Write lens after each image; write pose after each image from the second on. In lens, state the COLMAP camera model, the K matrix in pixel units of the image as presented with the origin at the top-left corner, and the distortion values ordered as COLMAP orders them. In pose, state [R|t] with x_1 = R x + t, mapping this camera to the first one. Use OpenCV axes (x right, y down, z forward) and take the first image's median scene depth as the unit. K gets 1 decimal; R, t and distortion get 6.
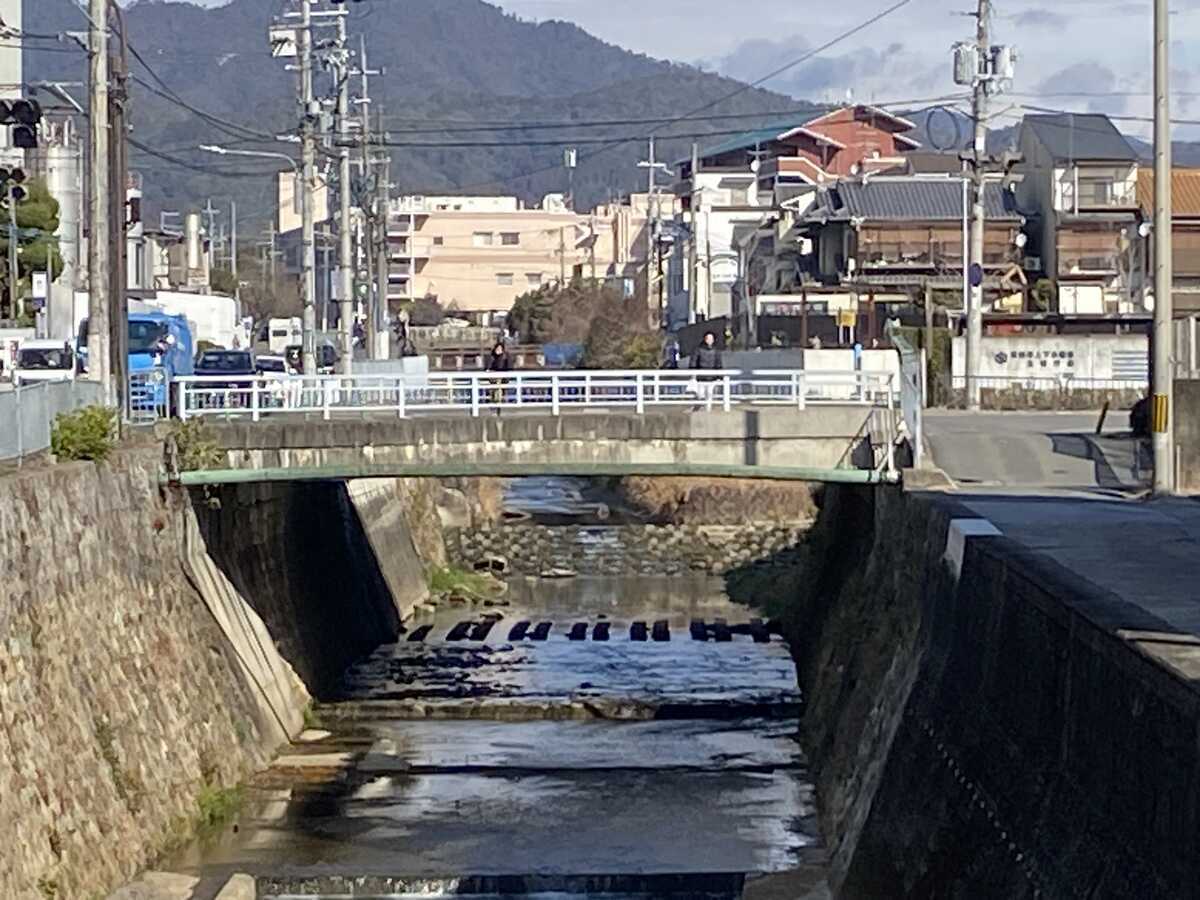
lens RADIAL K [[4723.6, 0, 599.7], [0, 4723.6, 449.4], [0, 0, 1]] dist [0.317866, 0.000000]
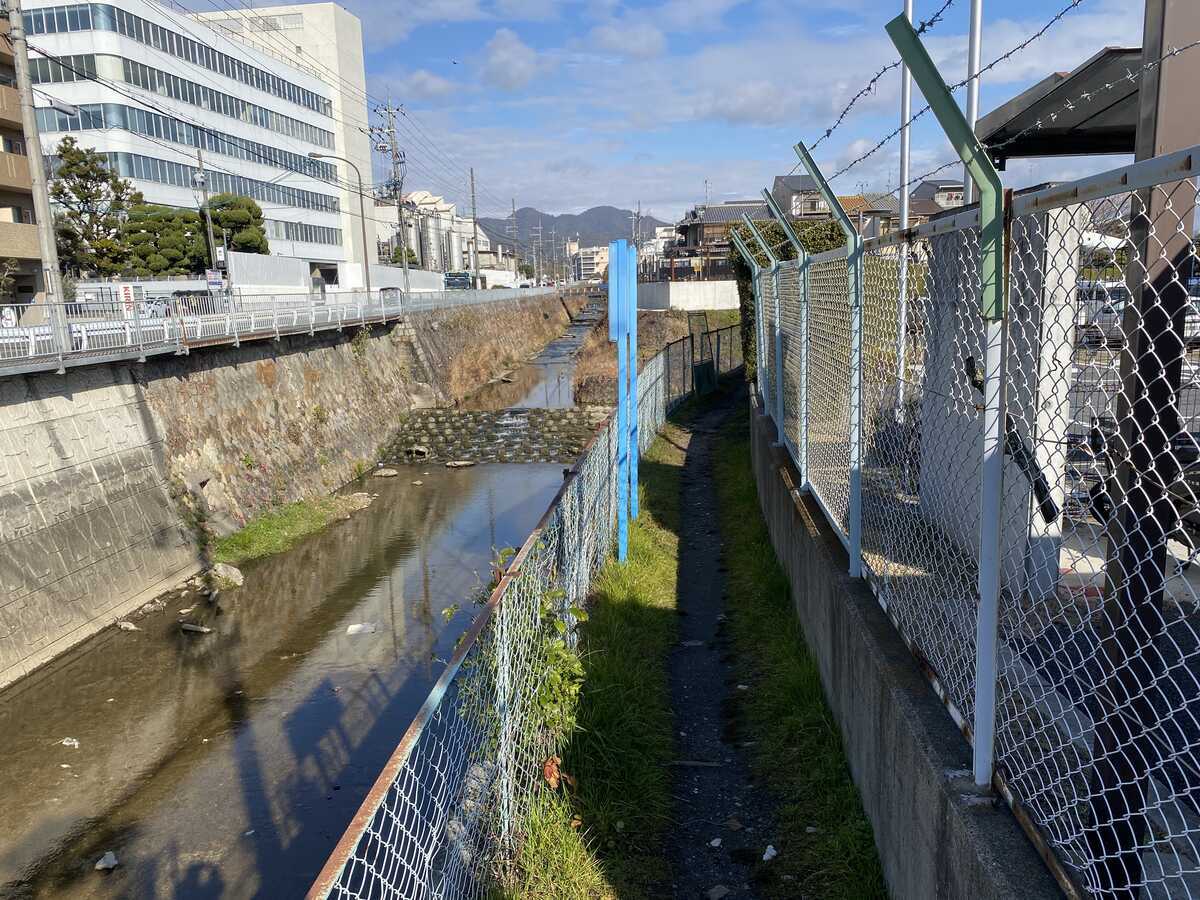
lens RADIAL K [[908.0, 0, 600.0], [0, 908.0, 451.9], [0, 0, 1]] dist [0.011171, 0.000761]
pose [[0.997383, -0.014613, -0.070803, 0.034546], [0.025666, 0.987135, 0.157814, -0.010680], [0.067586, -0.159218, 0.984927, 0.552938]]
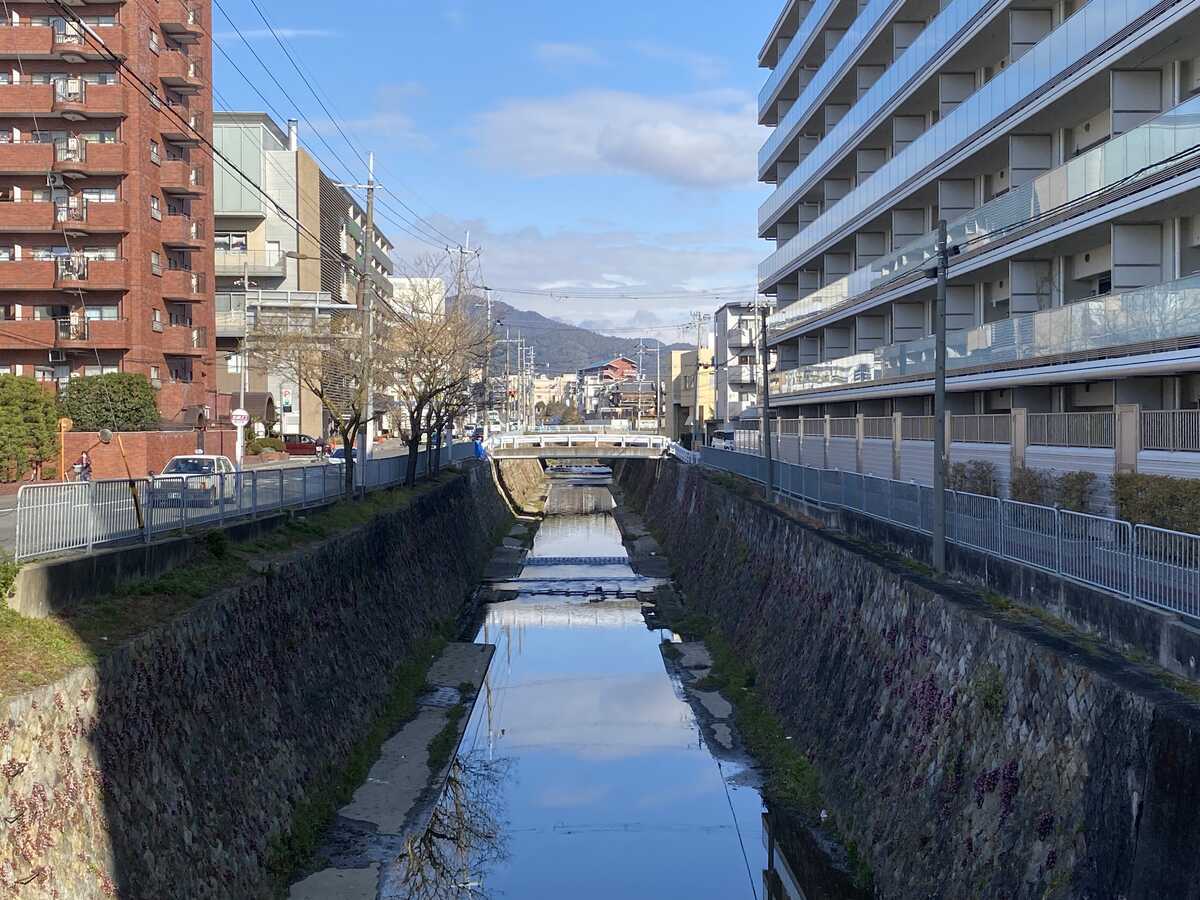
lens RADIAL K [[1504.3, 0, 600.2], [0, 1504.3, 448.2], [0, 0, 1]] dist [-0.001198, 0.000000]
pose [[0.999262, -0.002949, 0.038292, -0.029830], [0.002841, 0.999992, 0.002868, 0.005554], [-0.038300, -0.002757, 0.999262, -0.600116]]
